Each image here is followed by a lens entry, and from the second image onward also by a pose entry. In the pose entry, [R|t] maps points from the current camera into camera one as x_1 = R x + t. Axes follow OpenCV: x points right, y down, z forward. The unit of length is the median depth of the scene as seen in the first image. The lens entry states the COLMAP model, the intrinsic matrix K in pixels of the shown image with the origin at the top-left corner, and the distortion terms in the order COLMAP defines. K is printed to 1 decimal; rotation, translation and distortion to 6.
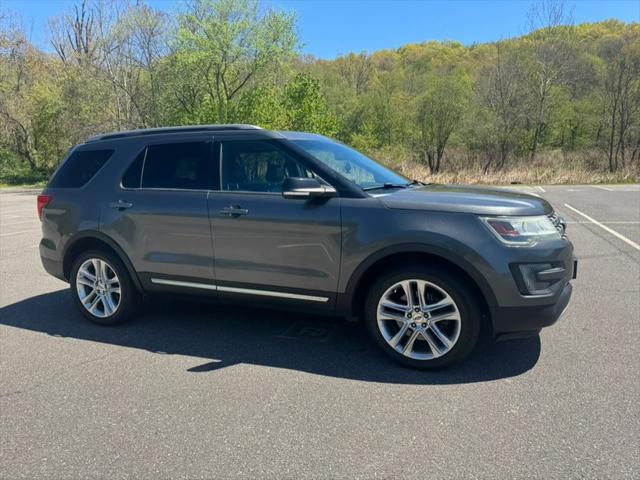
lens RADIAL K [[452.0, 0, 315.9], [0, 452.0, 239.1], [0, 0, 1]] dist [0.031646, -0.037172]
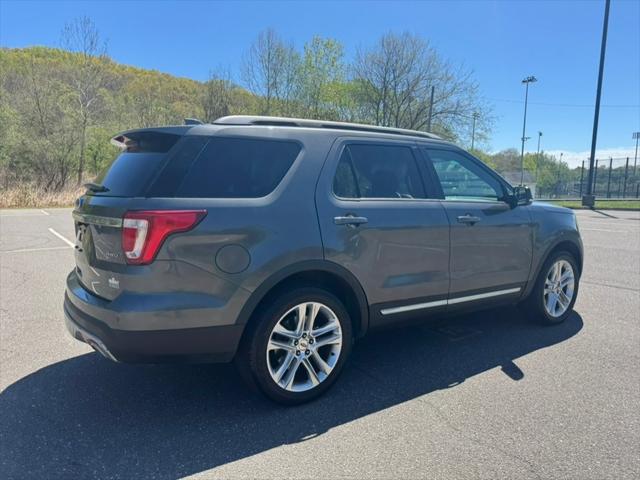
lens RADIAL K [[452.0, 0, 320.0], [0, 452.0, 236.5], [0, 0, 1]] dist [0.031646, -0.037172]
pose [[0.541400, -0.060023, 0.838620, -1.080050], [0.105625, 0.994402, 0.002983, -0.055781], [-0.834104, 0.086964, 0.544709, 0.647358]]
